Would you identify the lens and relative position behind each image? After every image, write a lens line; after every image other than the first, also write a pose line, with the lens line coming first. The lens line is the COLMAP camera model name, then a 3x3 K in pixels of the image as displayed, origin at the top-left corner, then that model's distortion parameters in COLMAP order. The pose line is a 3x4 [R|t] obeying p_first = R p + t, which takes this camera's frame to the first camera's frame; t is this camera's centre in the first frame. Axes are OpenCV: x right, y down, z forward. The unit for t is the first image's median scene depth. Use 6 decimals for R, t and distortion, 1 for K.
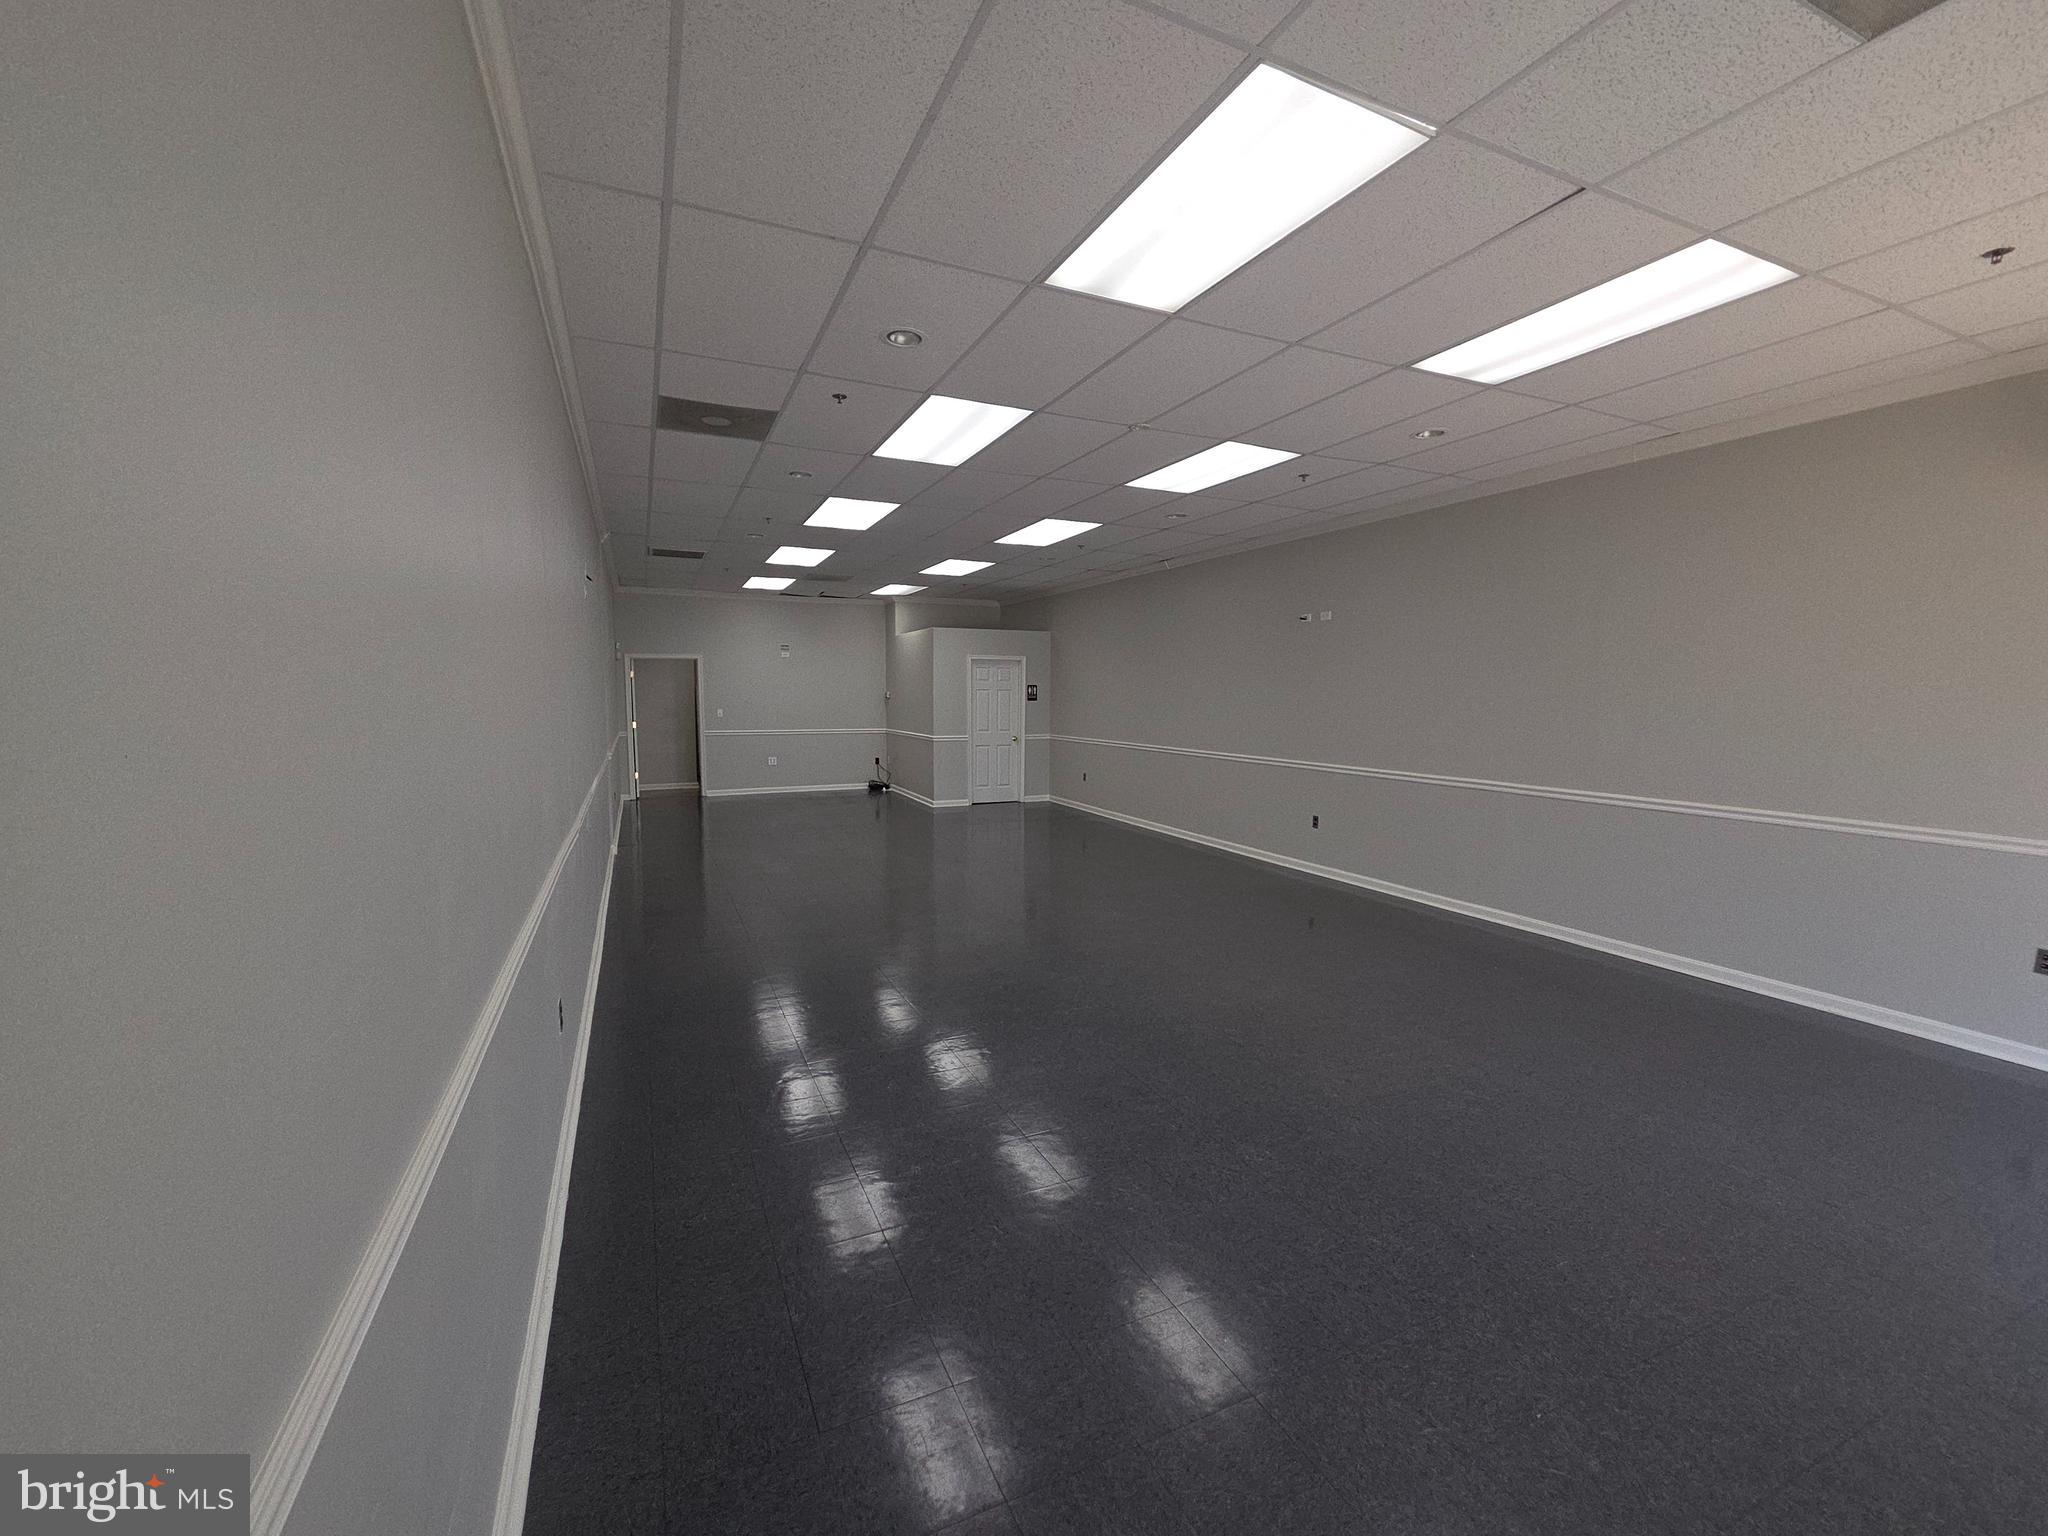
lens RADIAL K [[837.7, 0, 1024.0], [0, 837.7, 768.0], [0, 0, 1]] dist [0.001491, 0.000310]
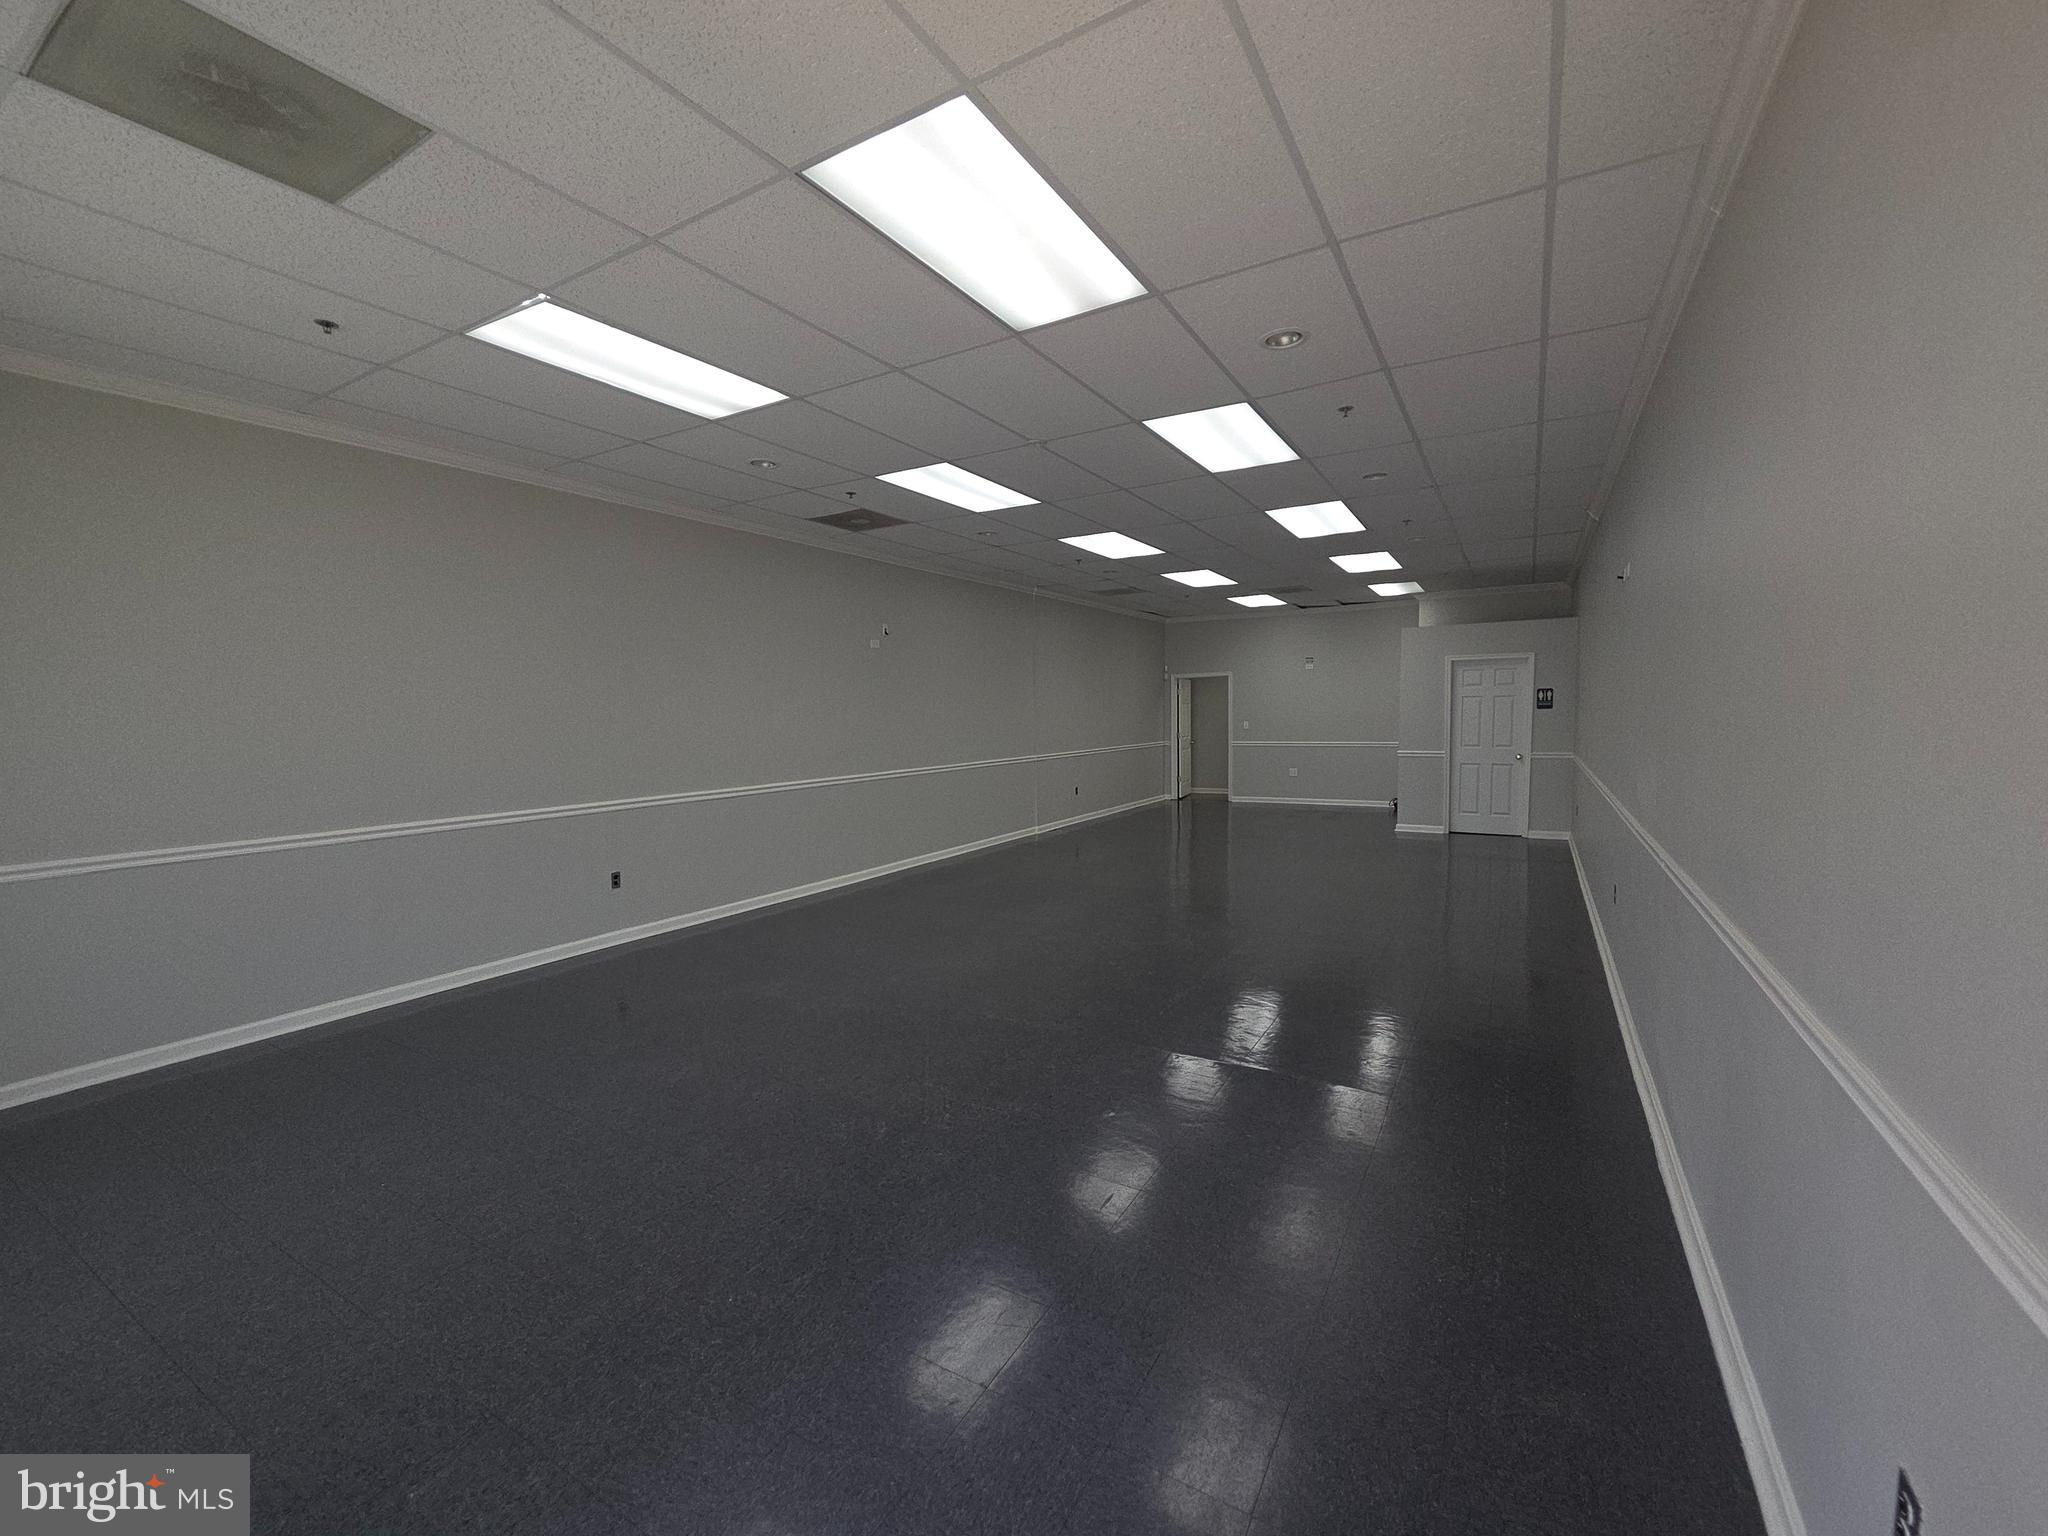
lens RADIAL K [[835.9, 0, 1013.0], [0, 835.9, 759.2], [0, 0, 1]] dist [-0.021748, -0.000057]
pose [[0.567595, 0.031031, -0.822723, 0.363303], [-0.051087, 0.998691, 0.002423, -0.009871], [0.821721, 0.040655, 0.568437, 0.158385]]
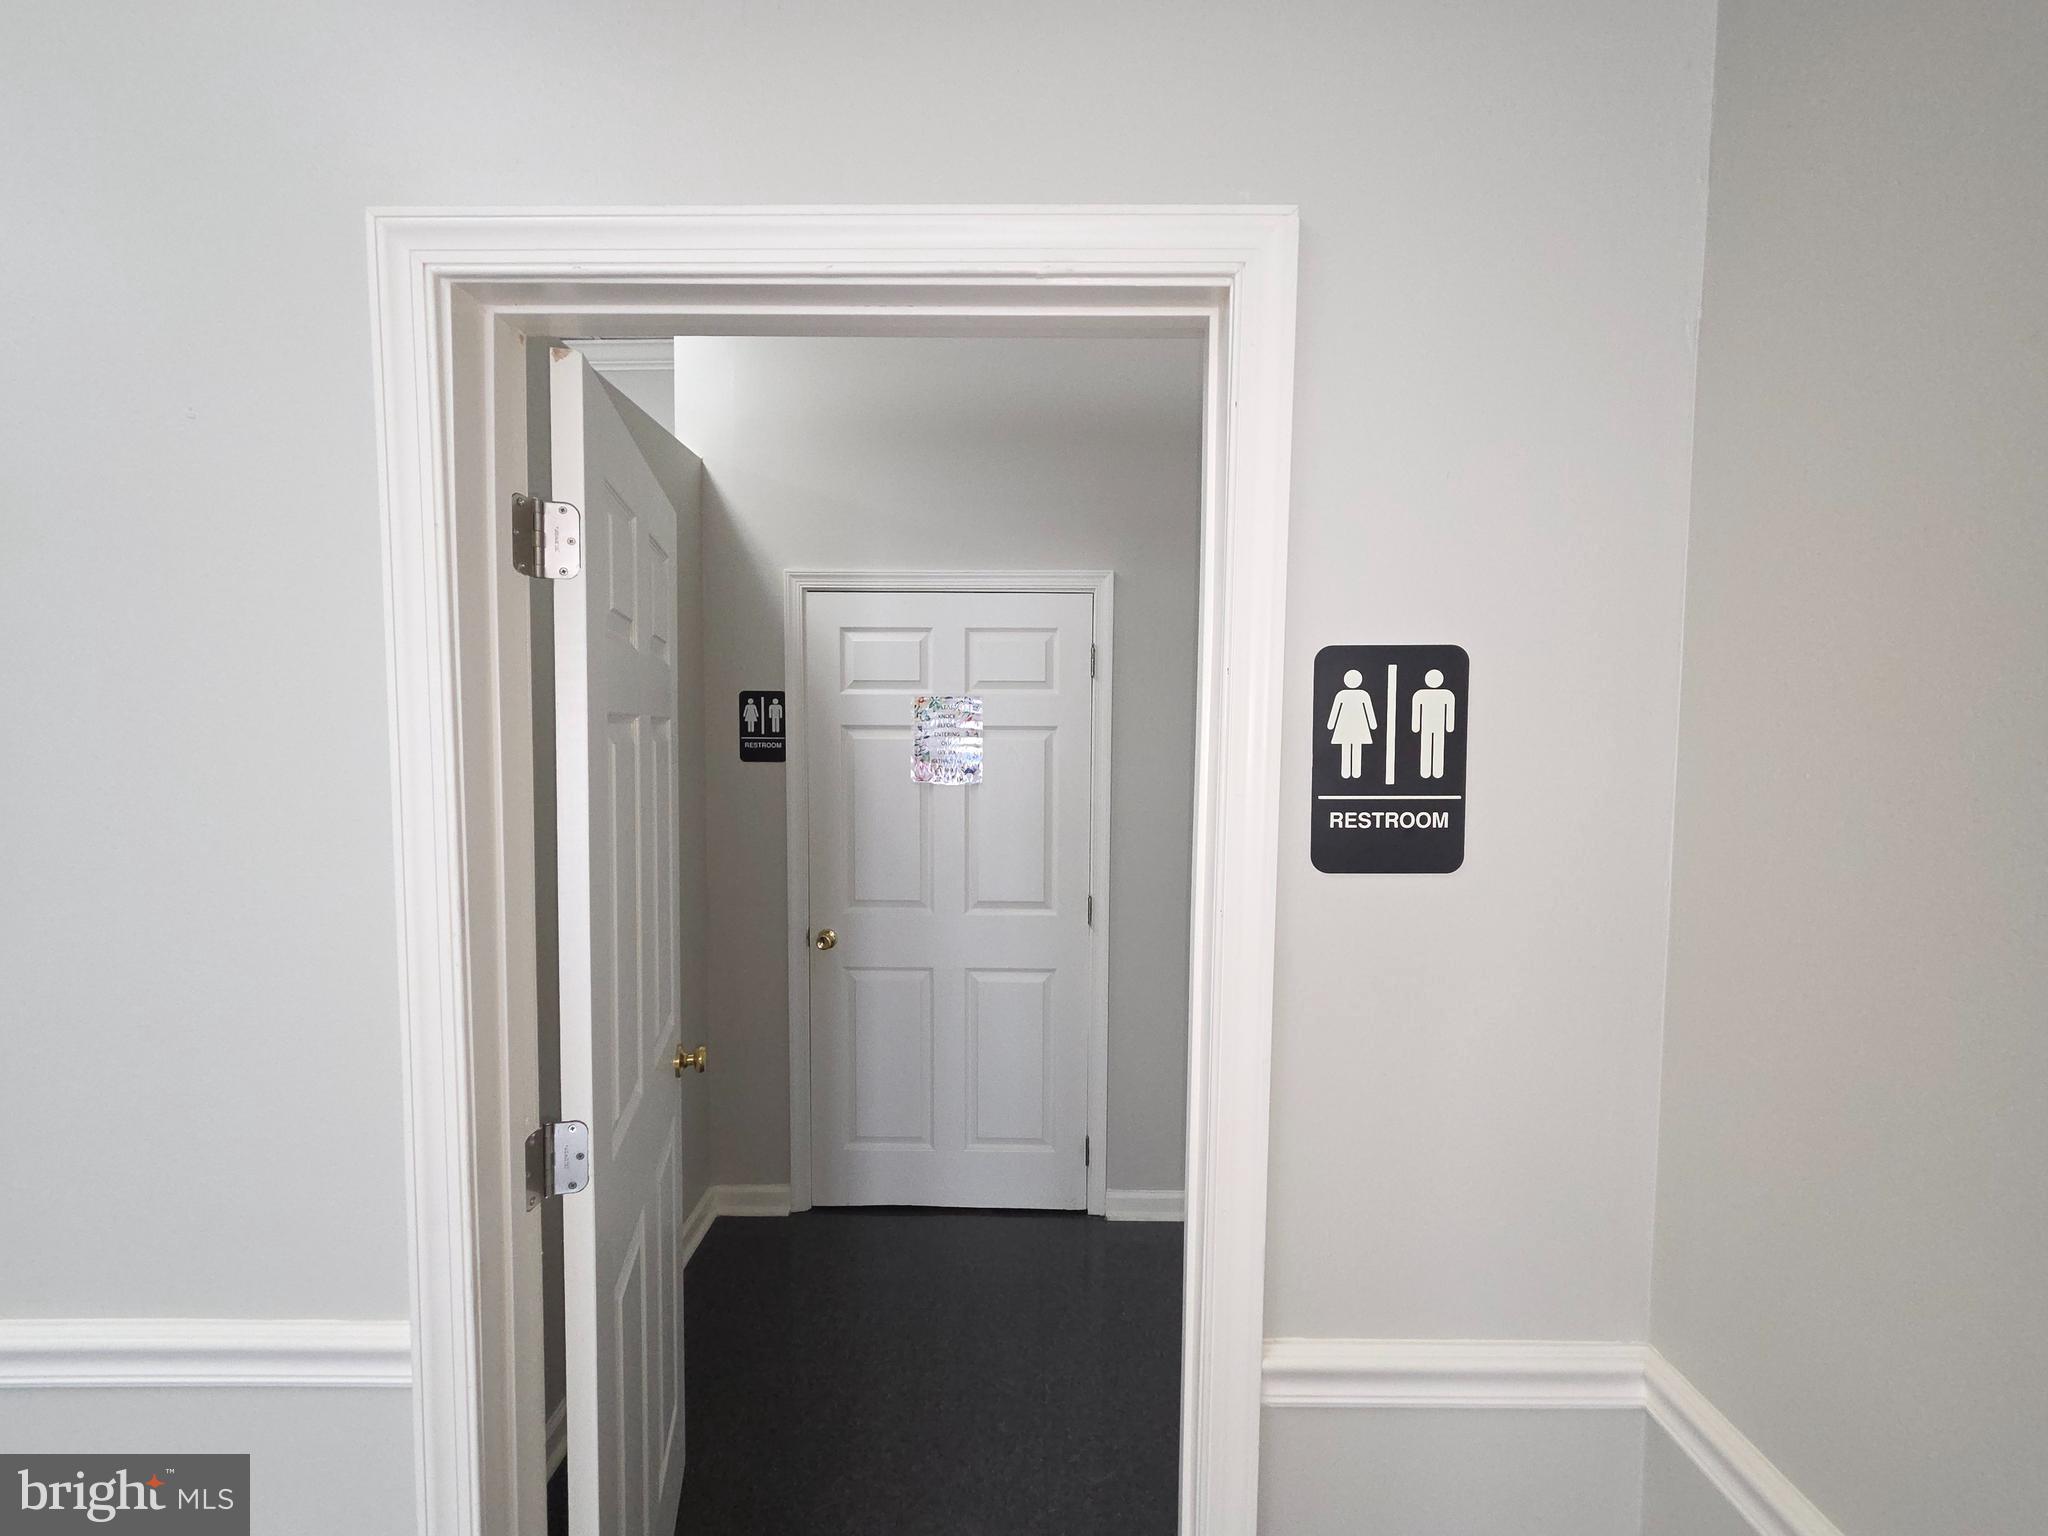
lens RADIAL K [[837.7, 0, 1024.0], [0, 837.7, 768.0], [0, 0, 1]] dist [0.001491, 0.000310]
pose [[0.911737, 0.038019, -0.409011, 0.010520], [-0.031928, 0.999254, 0.021714, -0.089106], [0.409531, -0.006738, 0.912271, 0.921483]]
